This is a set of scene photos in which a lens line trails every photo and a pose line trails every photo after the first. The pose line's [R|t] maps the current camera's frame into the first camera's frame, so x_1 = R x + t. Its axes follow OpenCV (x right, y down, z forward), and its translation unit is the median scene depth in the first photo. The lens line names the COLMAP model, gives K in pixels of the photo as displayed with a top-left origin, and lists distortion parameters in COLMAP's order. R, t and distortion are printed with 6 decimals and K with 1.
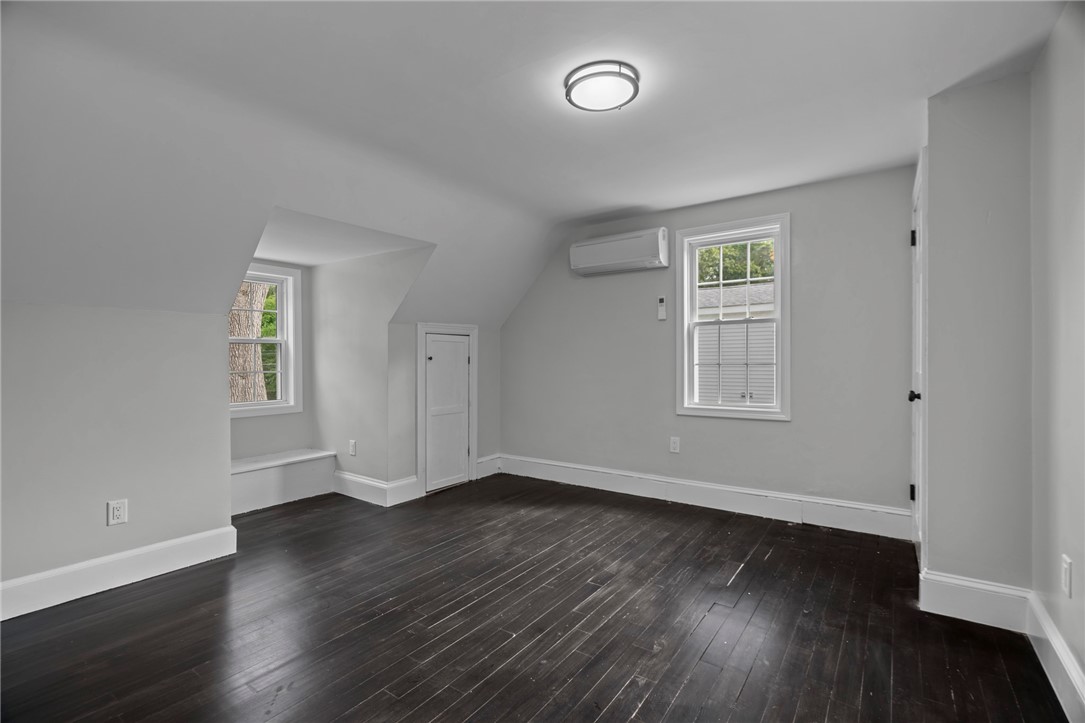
lens RADIAL K [[489.3, 0, 541.9], [0, 489.3, 367.4], [0, 0, 1]] dist [0.019437, 0.000123]
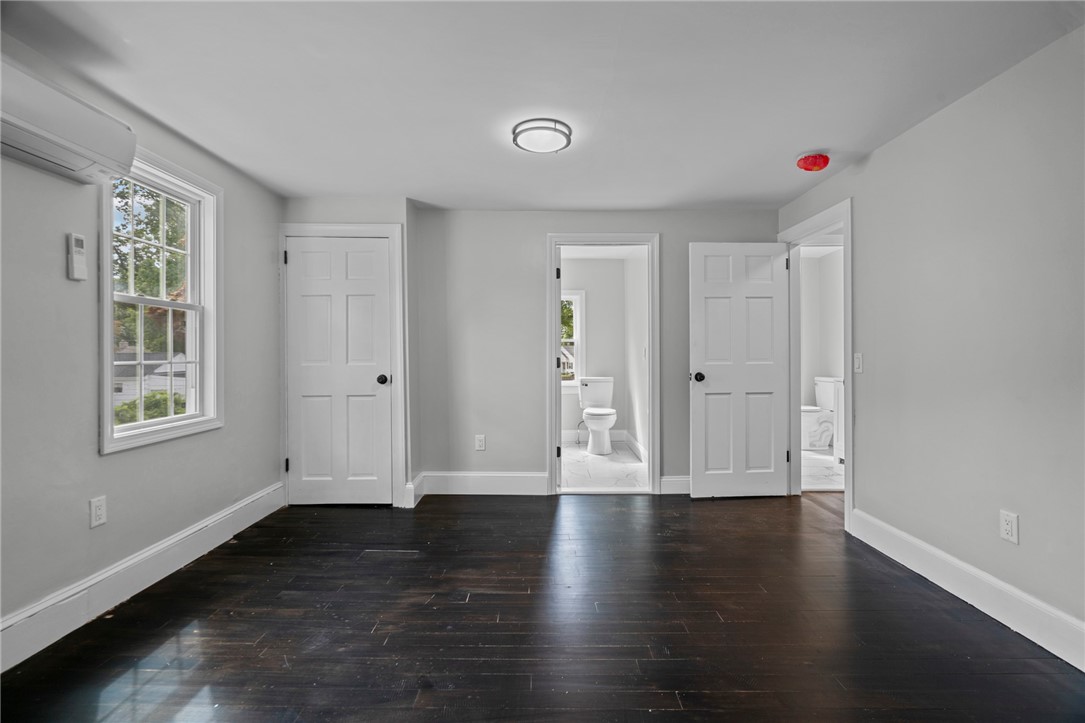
lens RADIAL K [[489.3, 0, 541.9], [0, 489.3, 367.4], [0, 0, 1]] dist [0.019437, 0.000123]
pose [[-0.577726, -0.012563, 0.816134, -0.618029], [0.017434, 0.999464, 0.027726, -0.011752], [-0.816044, 0.030247, -0.577197, 1.208827]]
